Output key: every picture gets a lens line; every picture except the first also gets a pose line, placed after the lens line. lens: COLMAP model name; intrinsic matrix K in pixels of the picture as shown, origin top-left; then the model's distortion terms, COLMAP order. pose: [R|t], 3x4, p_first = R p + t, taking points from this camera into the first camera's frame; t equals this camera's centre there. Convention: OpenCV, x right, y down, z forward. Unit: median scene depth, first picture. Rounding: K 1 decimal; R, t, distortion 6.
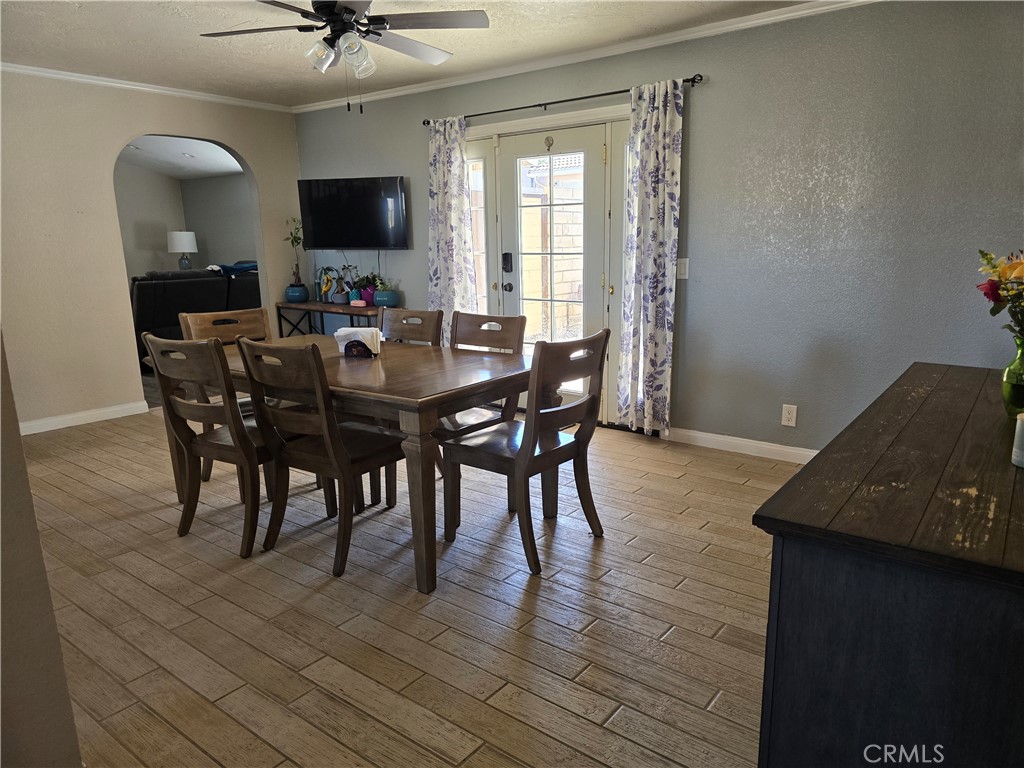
lens RADIAL K [[686.0, 0, 515.2], [0, 686.0, 387.9], [0, 0, 1]] dist [0.001110, -0.001902]
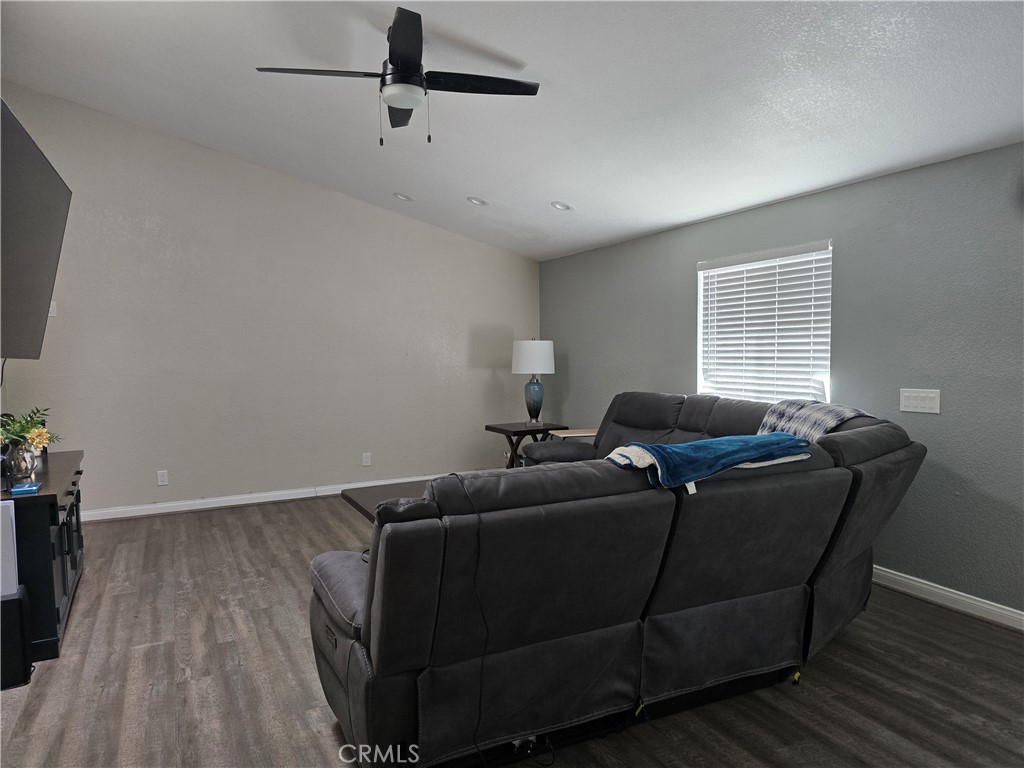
lens RADIAL K [[686.0, 0, 518.3], [0, 686.0, 379.4], [0, 0, 1]] dist [0.001110, -0.001902]
pose [[0.897687, 0.014845, -0.440383, -0.225568], [-0.086631, 0.985872, -0.143359, -0.103261], [0.432033, 0.166843, 0.886290, 0.450043]]
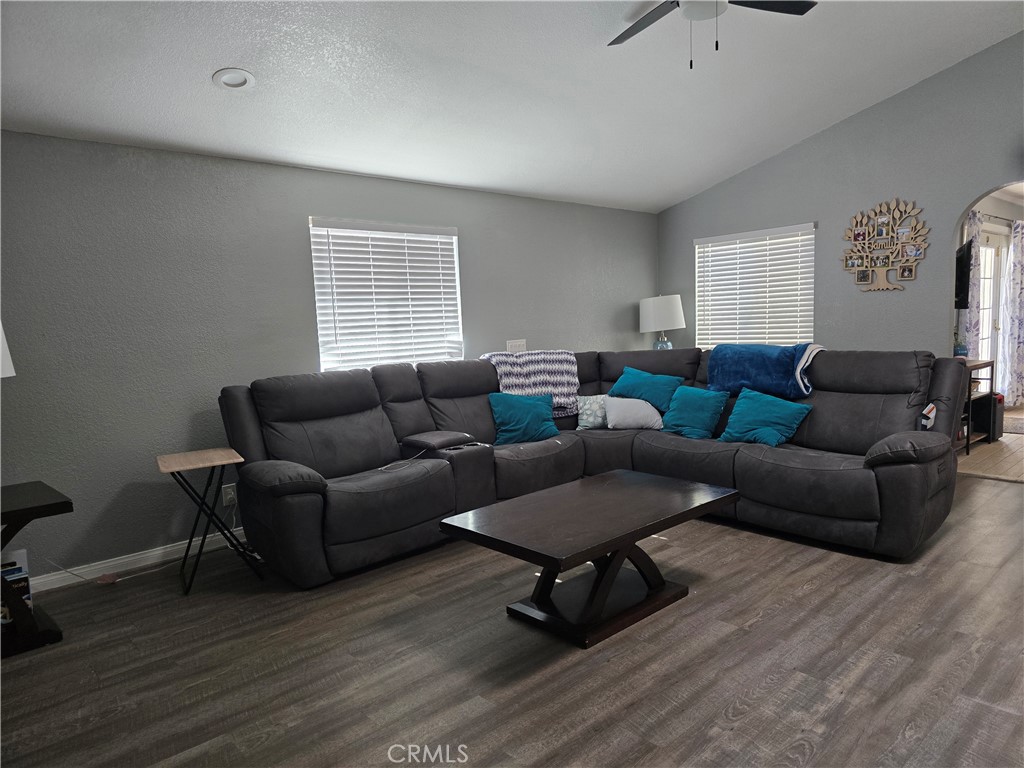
lens RADIAL K [[686.0, 0, 519.1], [0, 686.0, 392.7], [0, 0, 1]] dist [0.001110, -0.001902]
pose [[0.177206, -0.109929, 0.978015, -0.423929], [0.240580, 0.968433, 0.065261, -0.125630], [-0.954316, 0.223727, 0.198059, 0.566789]]
